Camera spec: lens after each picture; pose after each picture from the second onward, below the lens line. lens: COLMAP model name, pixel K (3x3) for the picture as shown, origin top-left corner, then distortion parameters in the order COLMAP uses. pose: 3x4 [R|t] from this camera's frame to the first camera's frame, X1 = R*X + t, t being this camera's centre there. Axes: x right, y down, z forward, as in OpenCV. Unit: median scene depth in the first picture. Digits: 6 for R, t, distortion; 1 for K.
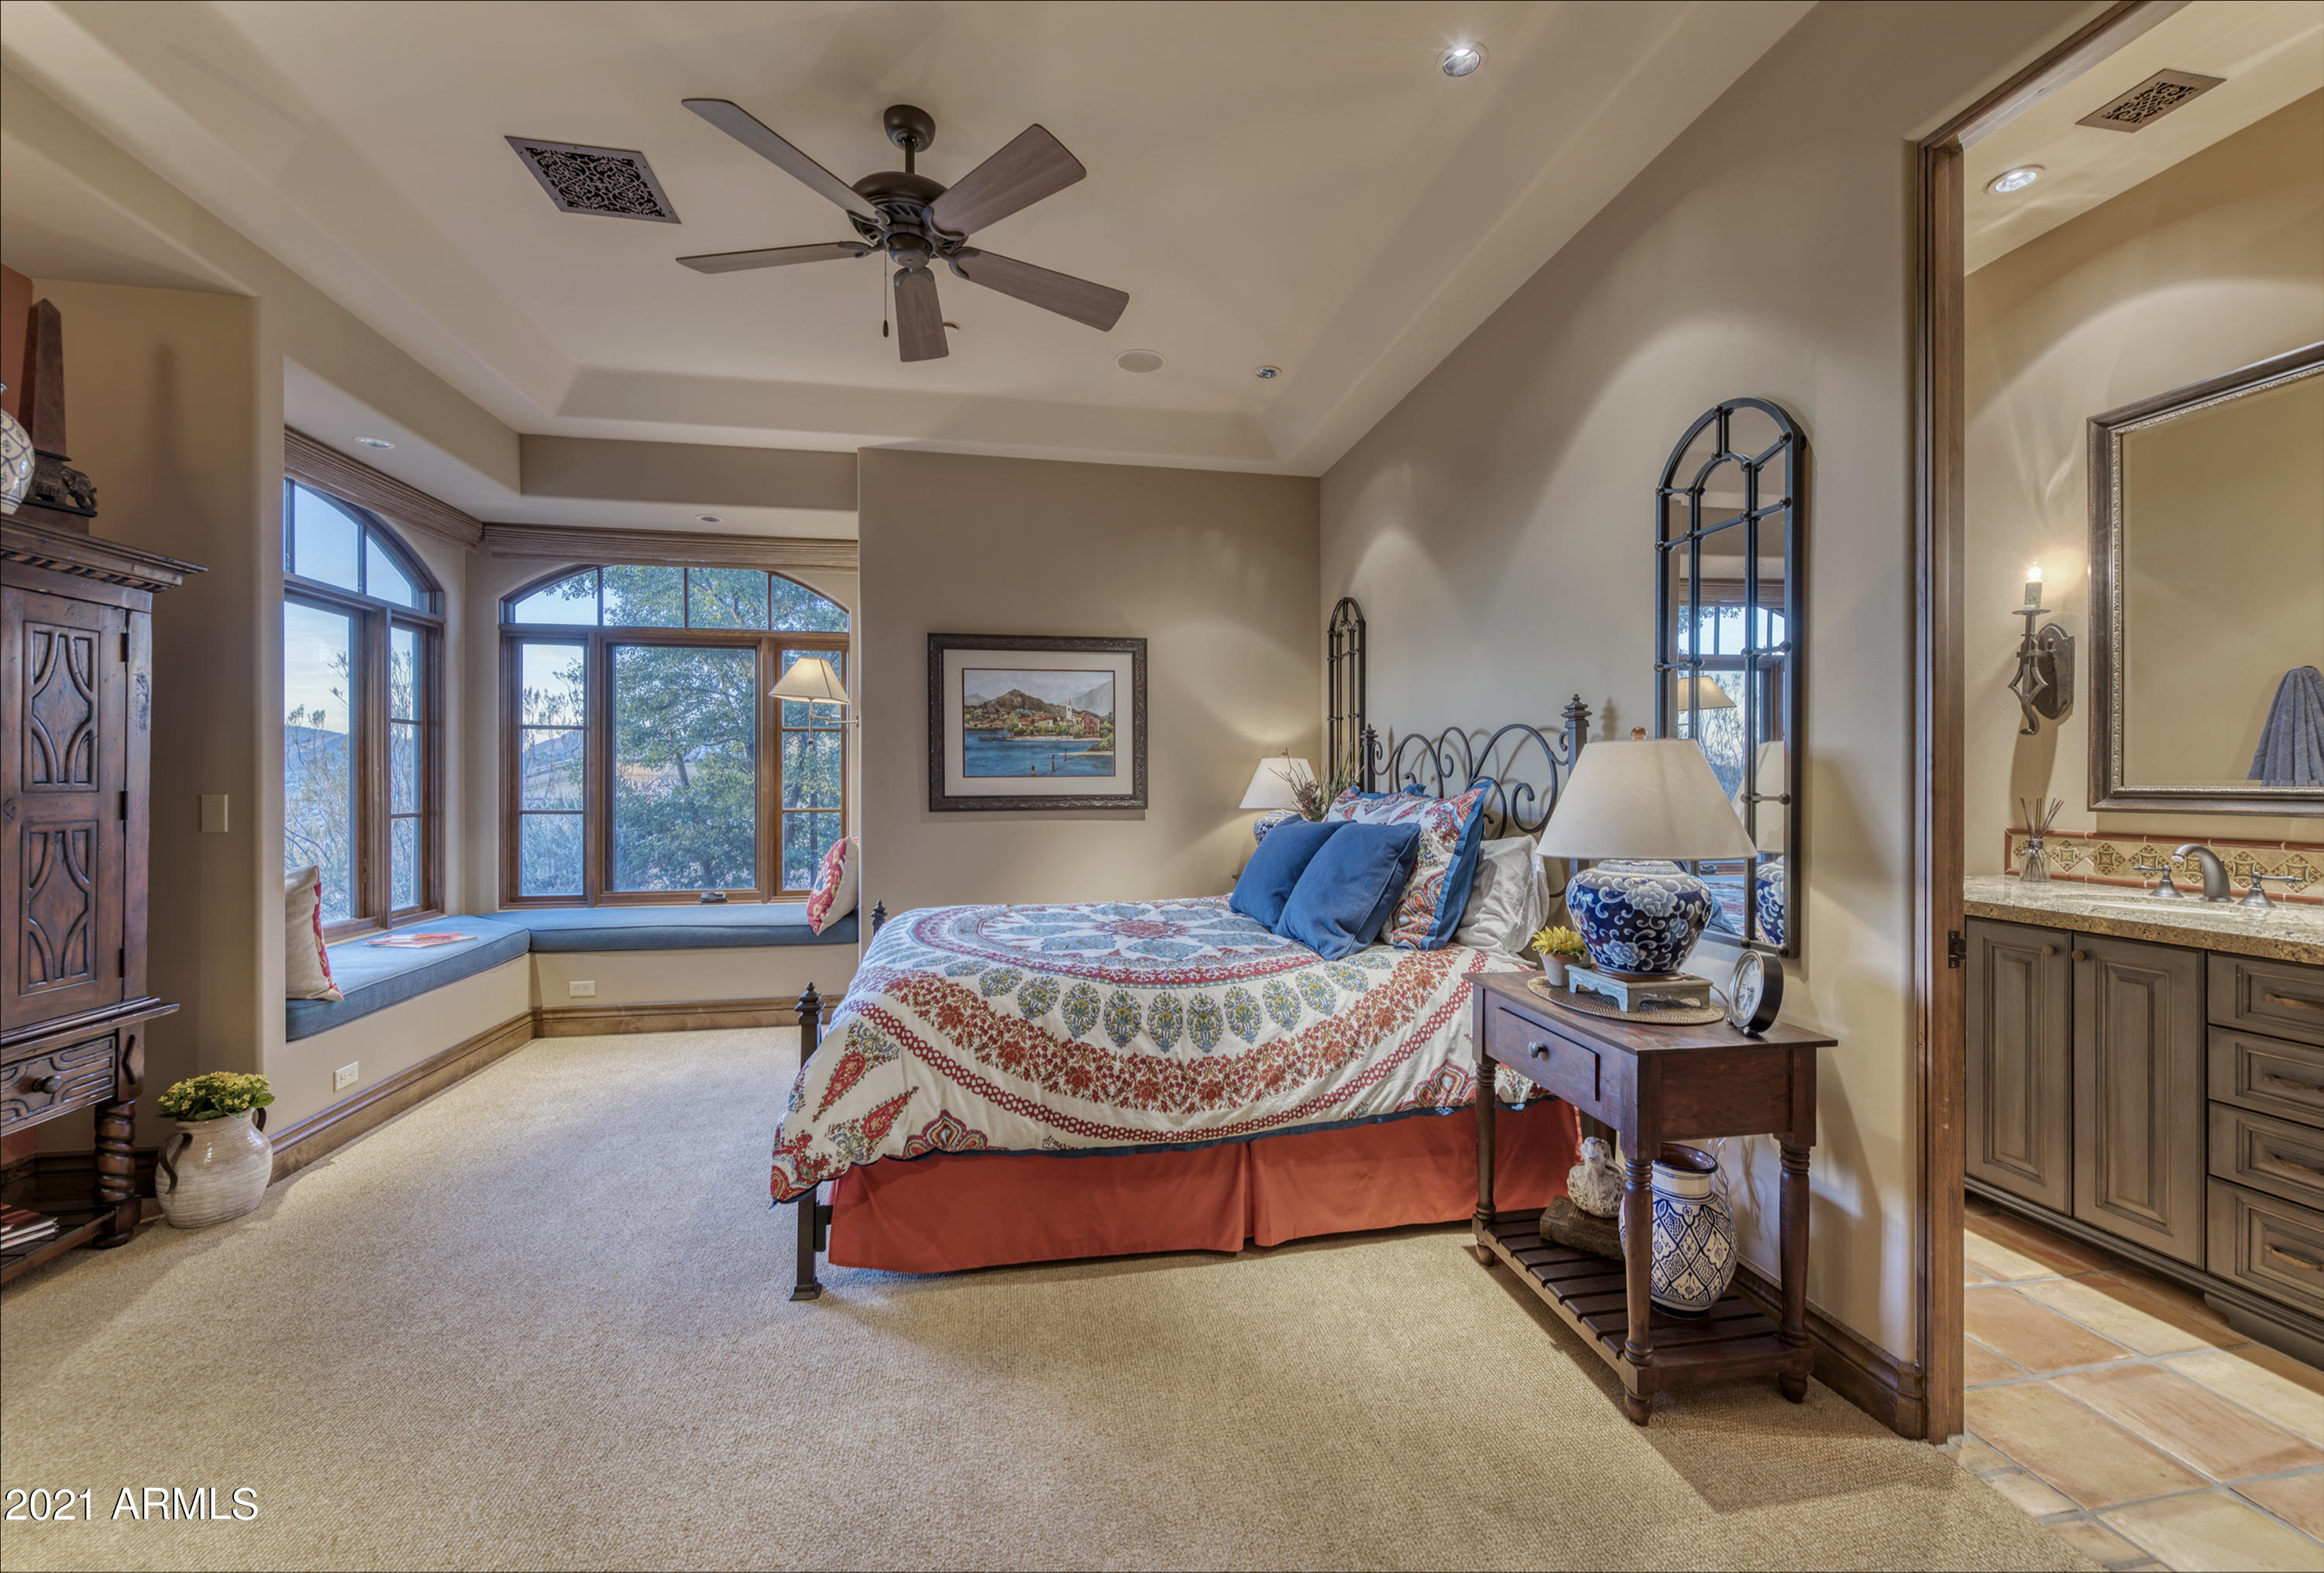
lens RADIAL K [[931.3, 0, 1168.4], [0, 931.3, 780.7], [0, 0, 1]] dist [-0.000906, -0.000152]
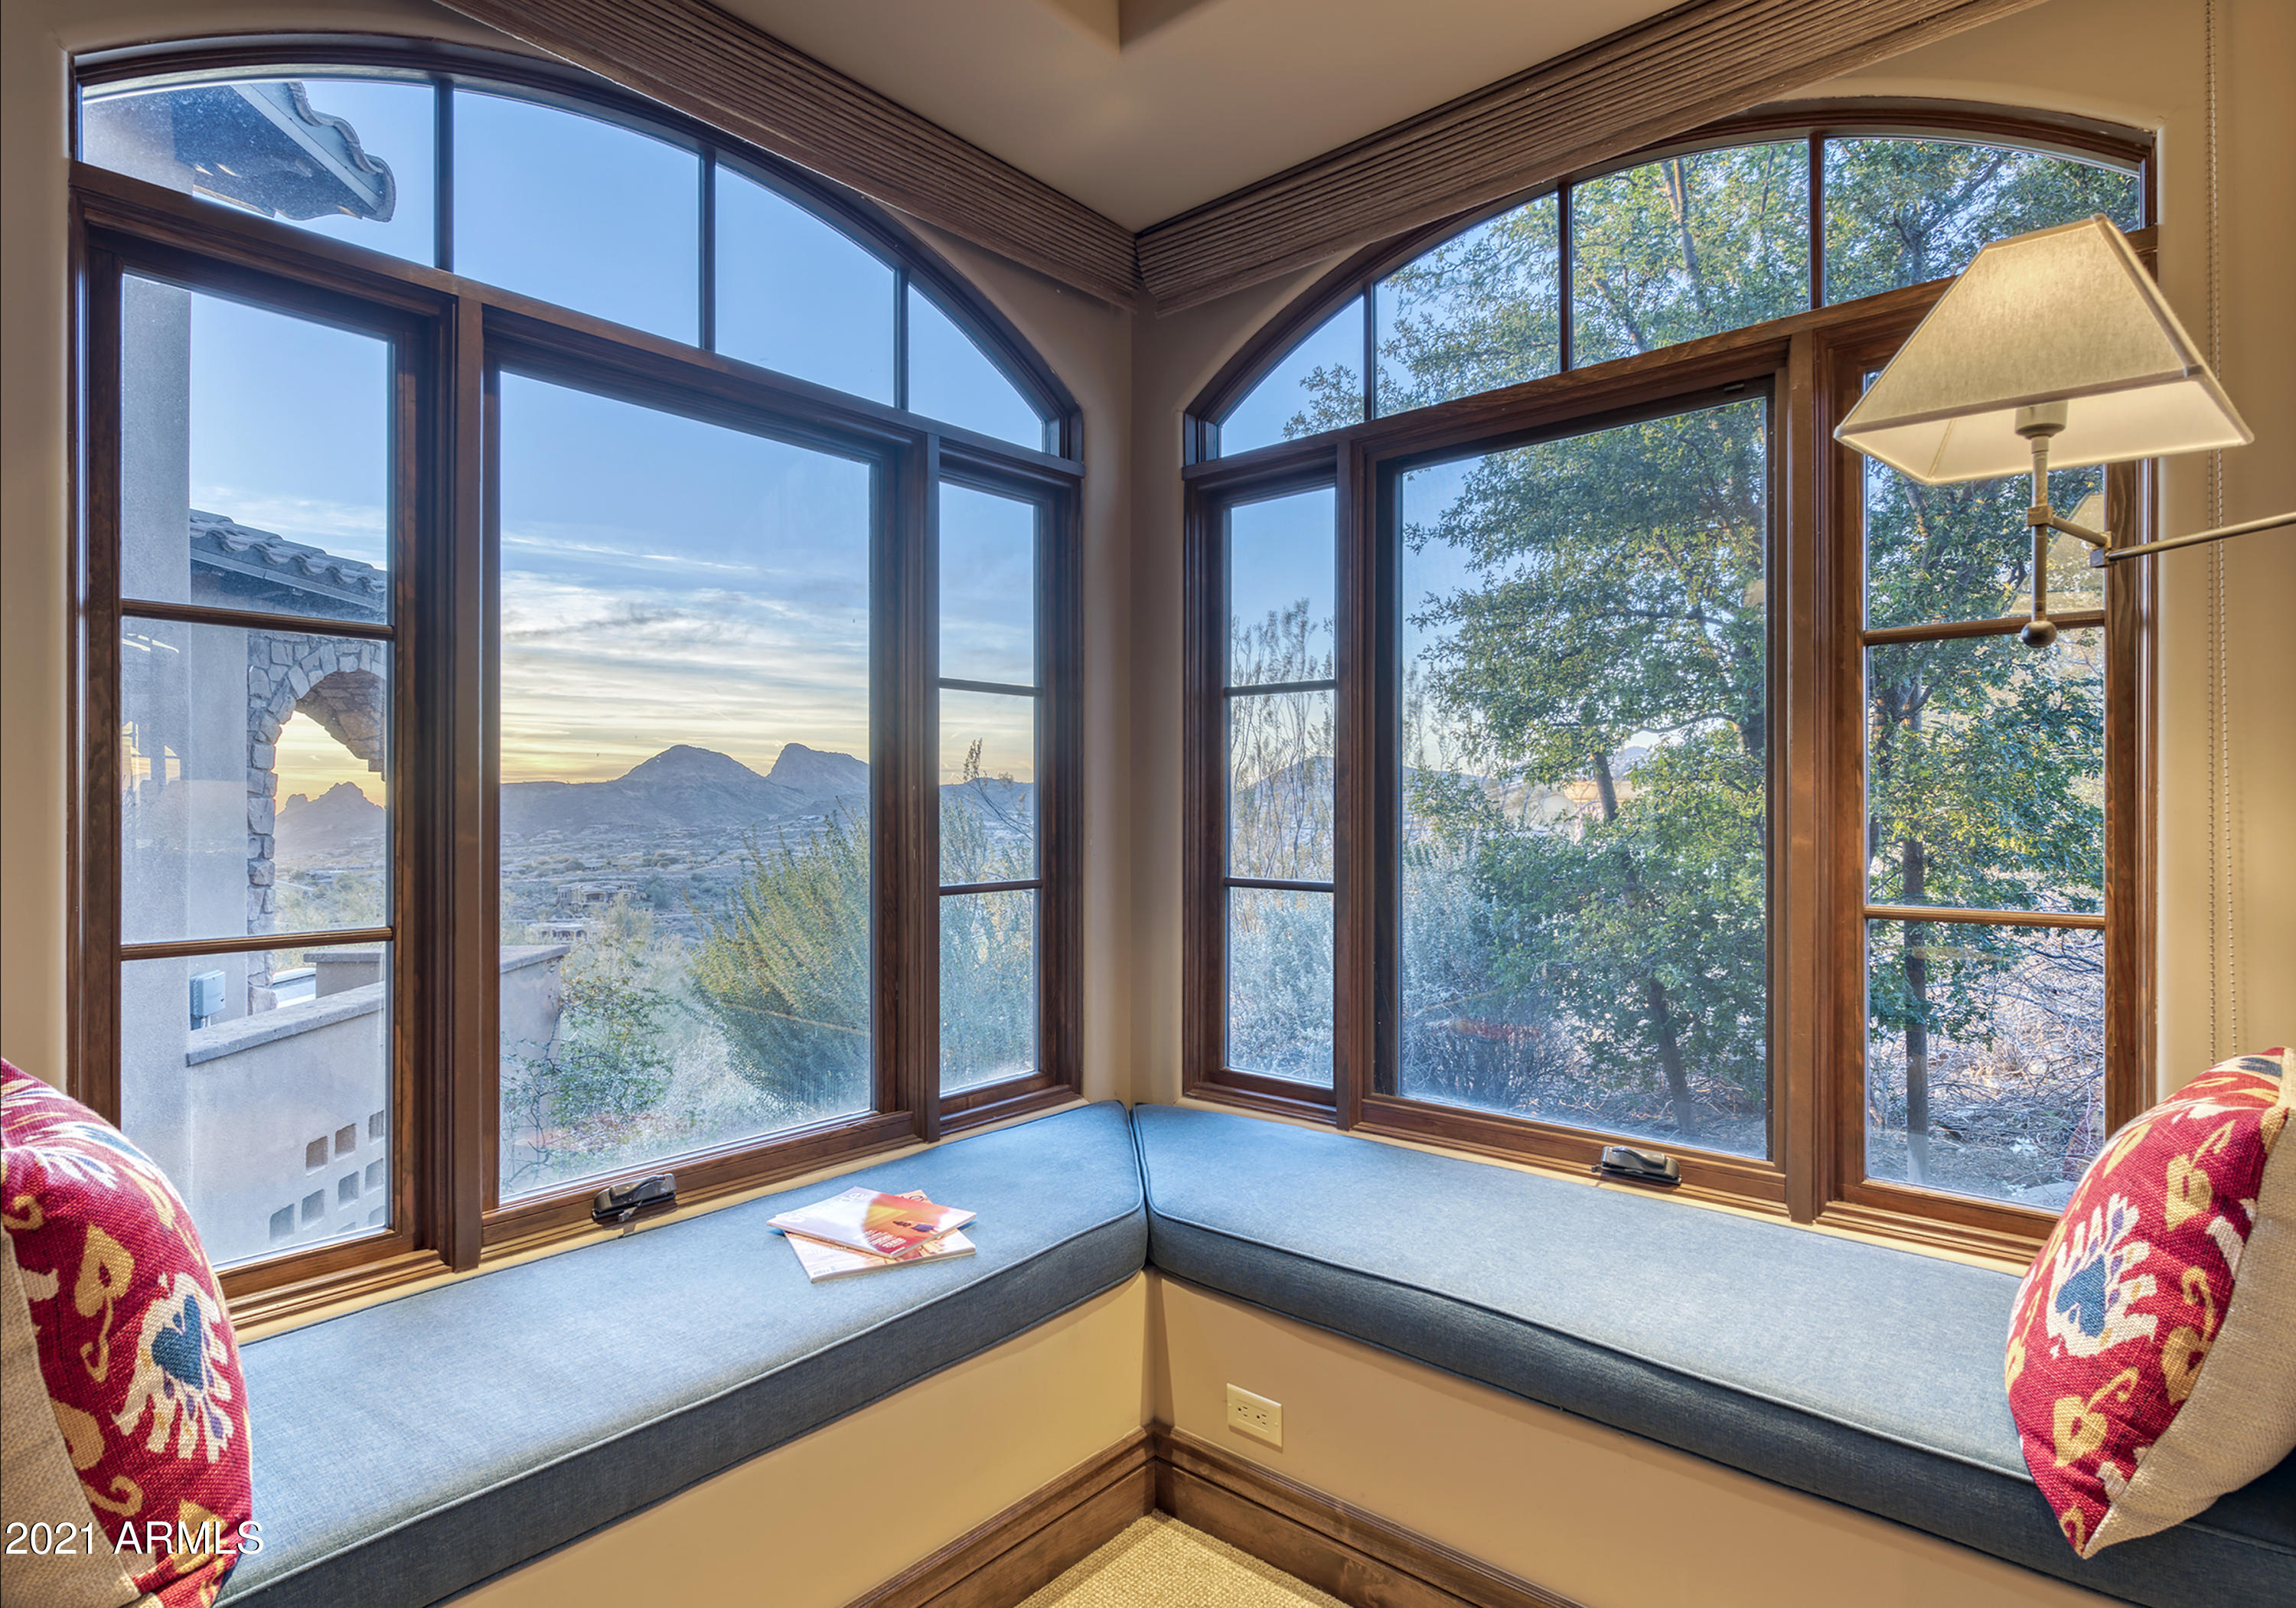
lens RADIAL K [[1217.2, 0, 1139.0], [0, 1217.2, 811.9], [0, 0, 1]] dist [0.000183, -0.000012]
pose [[0.628603, -0.001841, -0.777724, -0.284683], [0.004432, 0.999989, 0.001215, -0.000942], [0.777714, -0.004211, 0.628605, 0.638219]]
